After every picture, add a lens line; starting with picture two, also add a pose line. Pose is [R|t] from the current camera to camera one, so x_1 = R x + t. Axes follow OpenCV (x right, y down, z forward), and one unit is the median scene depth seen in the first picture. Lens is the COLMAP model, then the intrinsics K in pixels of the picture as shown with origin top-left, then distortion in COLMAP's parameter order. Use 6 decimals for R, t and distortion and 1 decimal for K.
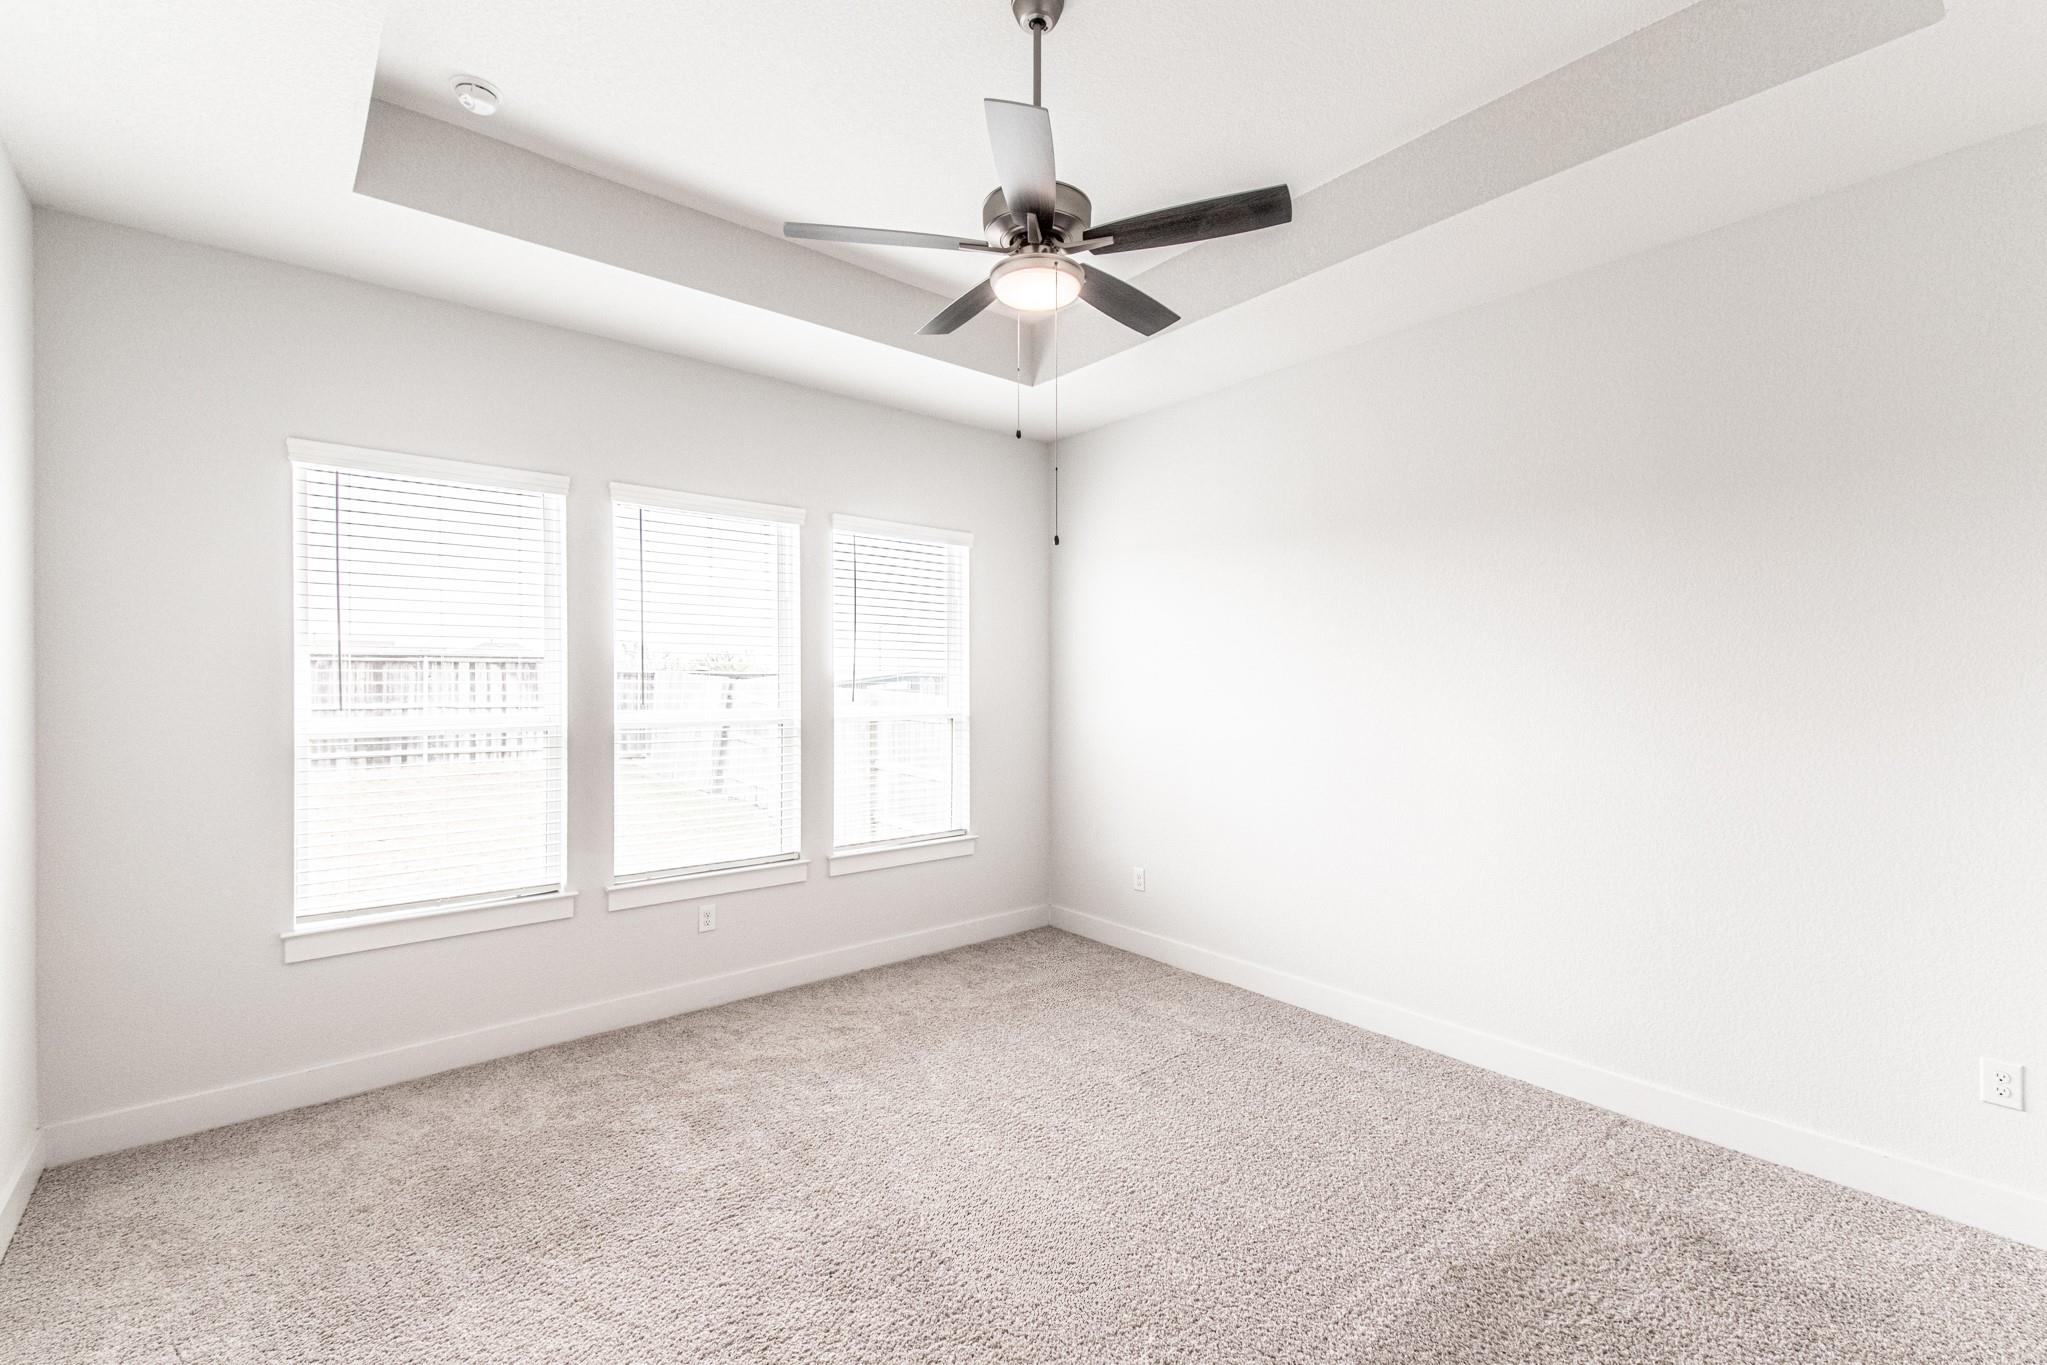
lens RADIAL K [[891.2, 0, 1023.5], [0, 891.2, 682.5], [0, 0, 1]] dist [-0.001626, -0.000324]
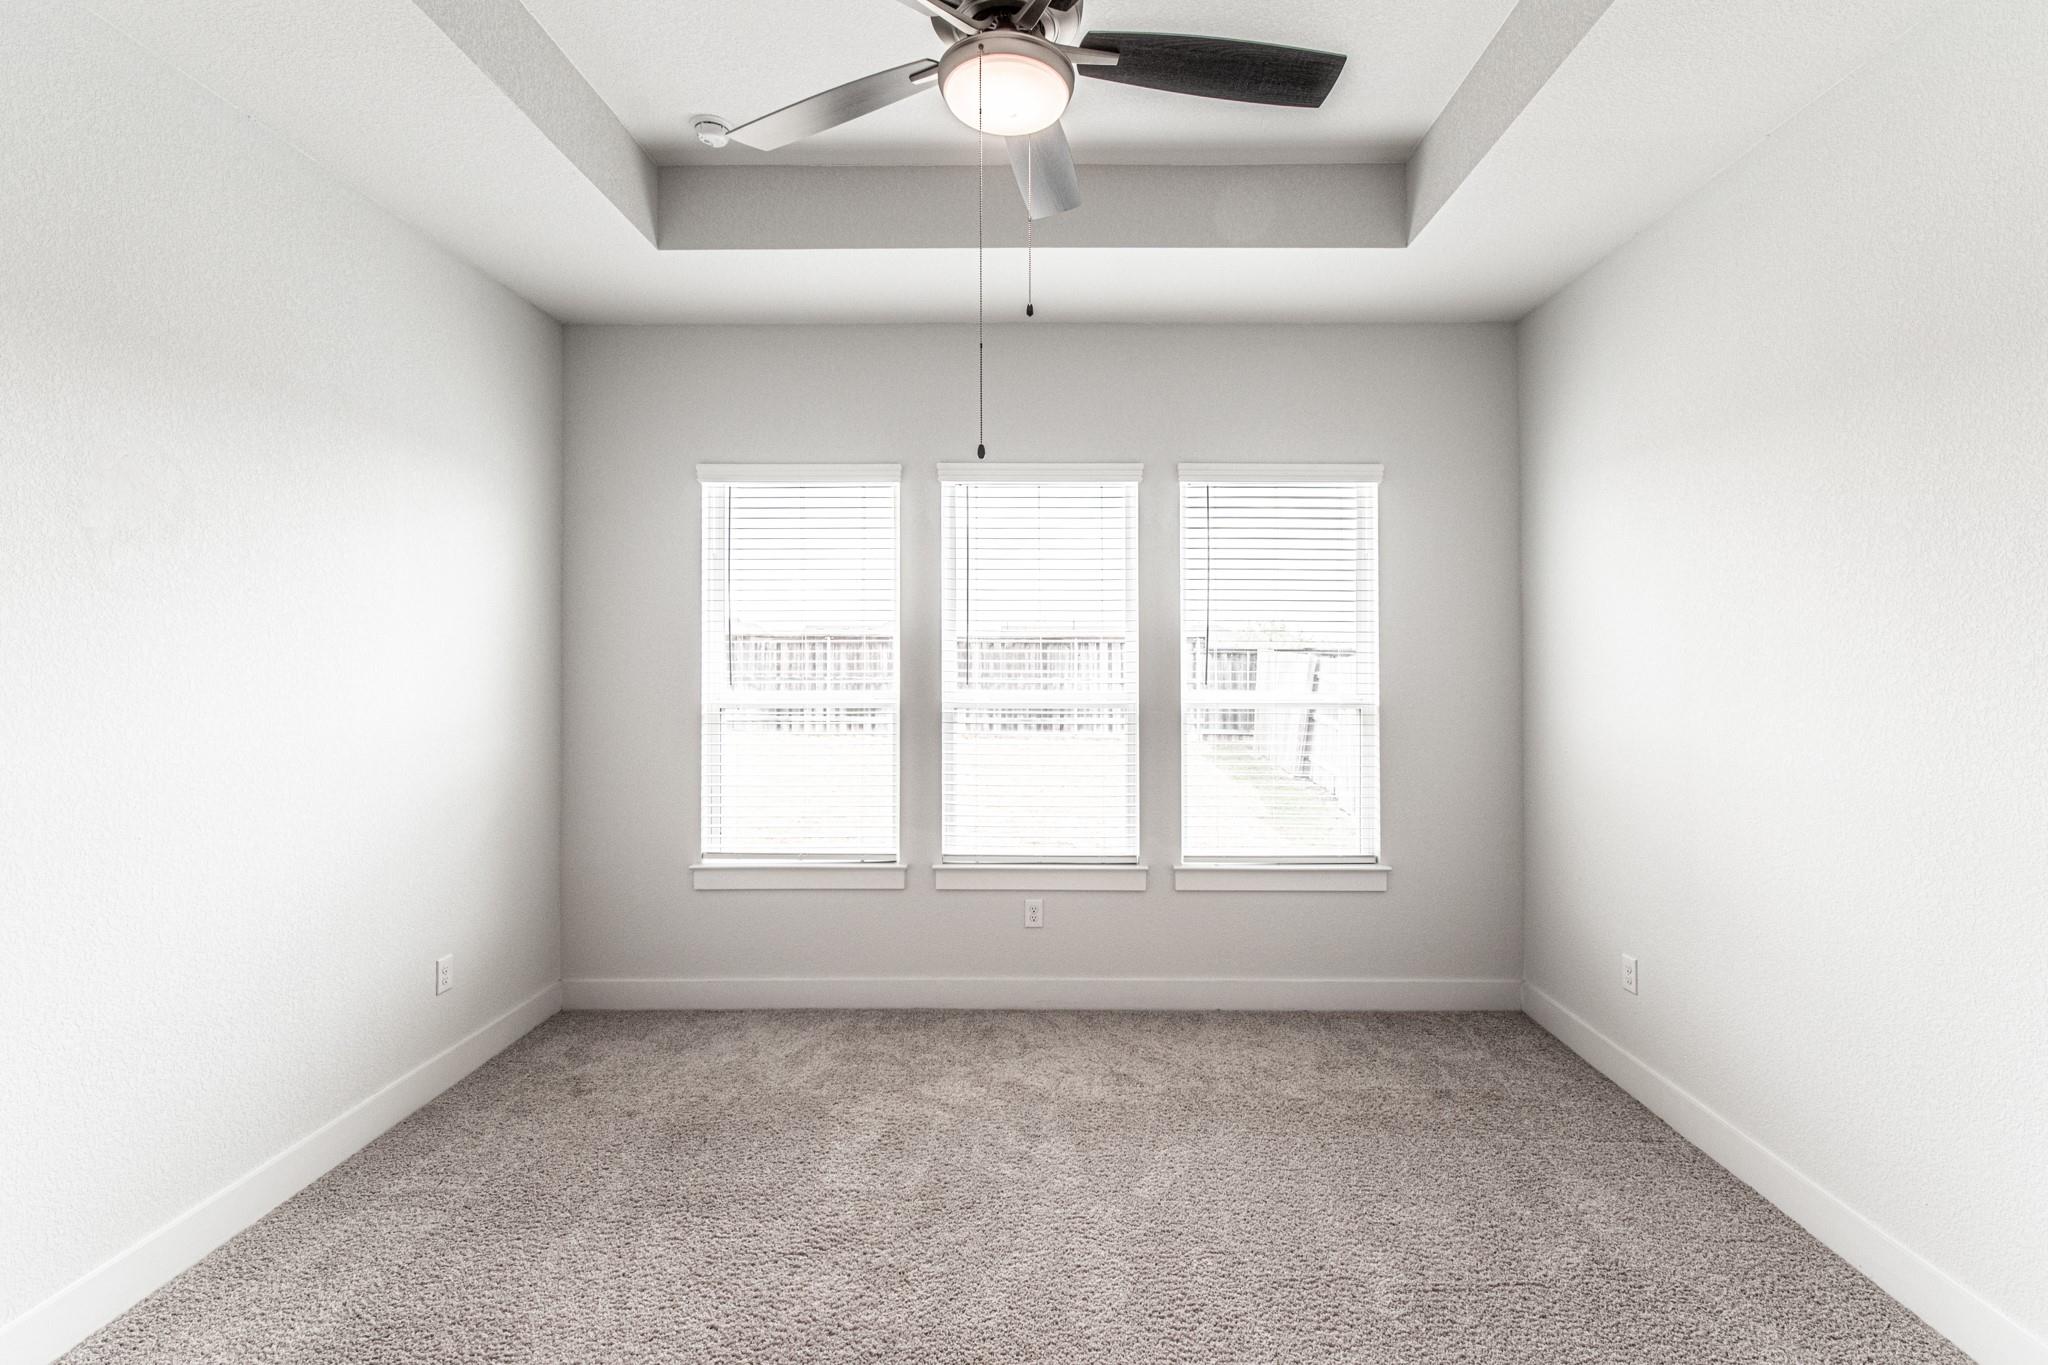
lens RADIAL K [[925.9, 0, 1027.7], [0, 925.9, 650.0], [0, 0, 1]] dist [0.000981, -0.021026]
pose [[0.753801, -0.006158, -0.657074, 0.259456], [-0.002440, 0.999923, -0.012169, 0.000169], [0.657098, 0.010776, 0.753728, 0.243251]]
